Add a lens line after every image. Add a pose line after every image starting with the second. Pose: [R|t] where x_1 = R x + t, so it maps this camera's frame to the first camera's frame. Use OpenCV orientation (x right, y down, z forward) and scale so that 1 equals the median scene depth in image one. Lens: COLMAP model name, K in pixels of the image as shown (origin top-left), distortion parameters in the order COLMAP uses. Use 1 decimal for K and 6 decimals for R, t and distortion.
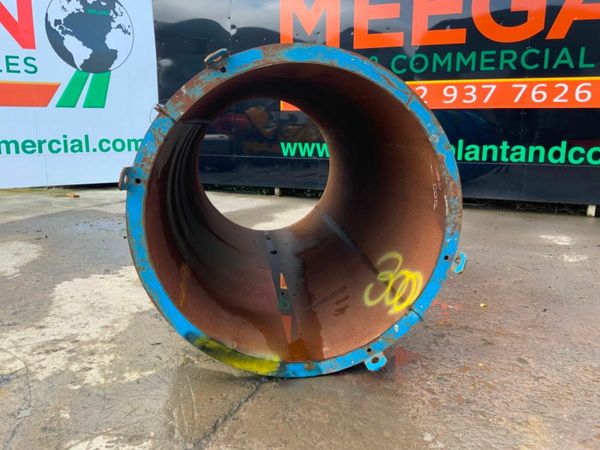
lens RADIAL K [[498.7, 0, 296.4], [0, 498.7, 224.2], [0, 0, 1]] dist [0.063097, -0.122650]
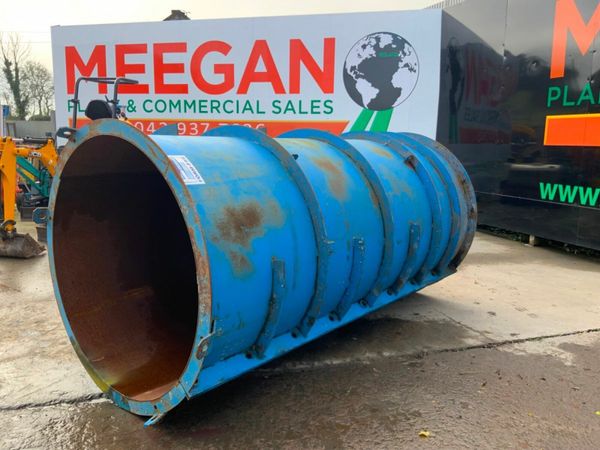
lens RADIAL K [[498.7, 0, 302.9], [0, 498.7, 228.2], [0, 0, 1]] dist [0.063097, -0.122650]
pose [[0.692614, 0.126326, -0.710160, 0.350052], [-0.149451, 0.988312, 0.030047, -0.062738], [0.705656, 0.085324, 0.703398, 0.153483]]
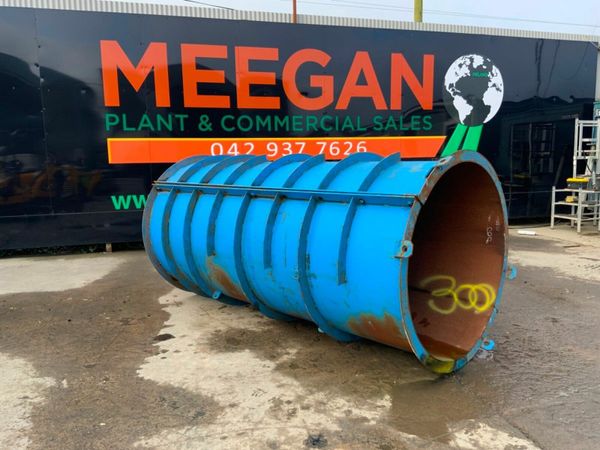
lens RADIAL K [[498.7, 0, 301.7], [0, 498.7, 221.9], [0, 0, 1]] dist [0.063097, -0.122650]
pose [[0.776779, -0.099422, 0.621876, -0.408689], [0.141277, 0.989802, -0.018224, -0.052397], [-0.613722, 0.102013, 0.782904, 0.028281]]
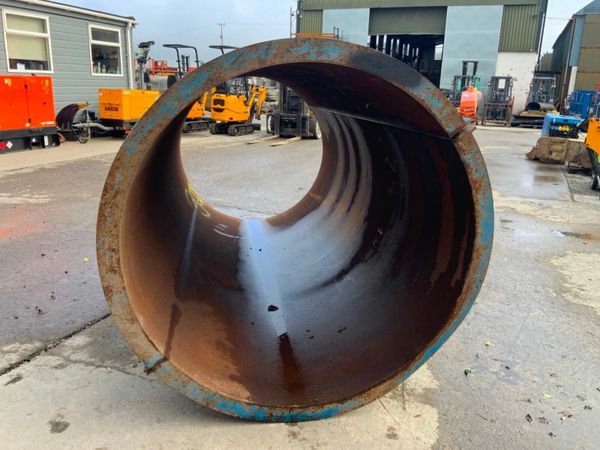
lens RADIAL K [[498.7, 0, 302.5], [0, 498.7, 226.5], [0, 0, 1]] dist [0.063097, -0.122650]
pose [[-0.998102, -0.030026, -0.053759, -0.026778], [-0.051089, 0.891168, 0.450787, -0.215600], [0.034373, 0.452678, -0.891011, 0.951697]]
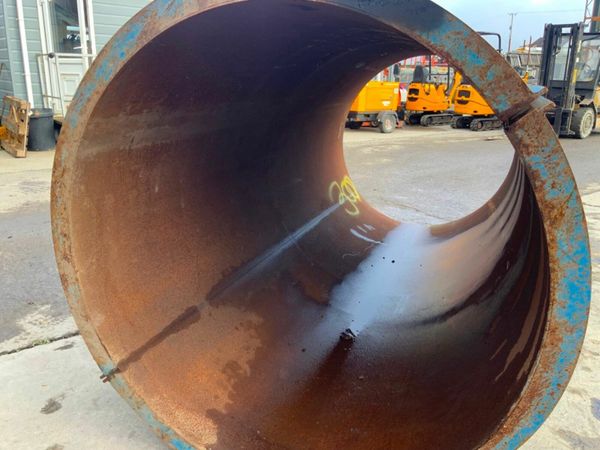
lens RADIAL K [[498.7, 0, 299.1], [0, 498.7, 225.2], [0, 0, 1]] dist [0.063097, -0.122650]
pose [[-0.882769, -0.163850, 0.440309, -0.134416], [0.061471, 0.888872, 0.454013, -0.185627], [-0.465769, 0.427855, -0.774597, 0.852138]]
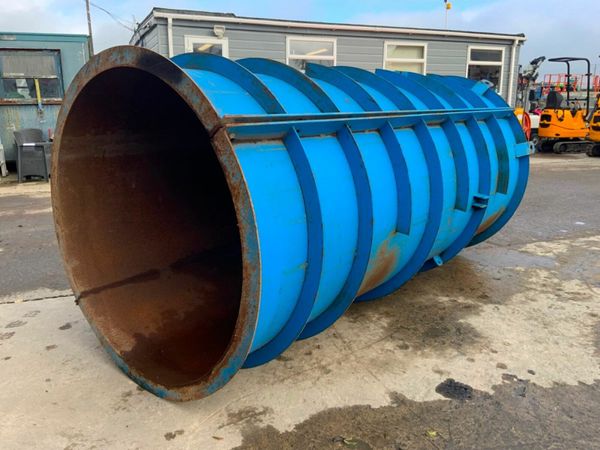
lens RADIAL K [[498.7, 0, 299.7], [0, 498.7, 227.4], [0, 0, 1]] dist [0.063097, -0.122650]
pose [[-0.689141, -0.185603, 0.700454, -0.323817], [0.136341, 0.916165, 0.376900, -0.187228], [-0.711685, 0.355238, -0.606061, 0.830039]]
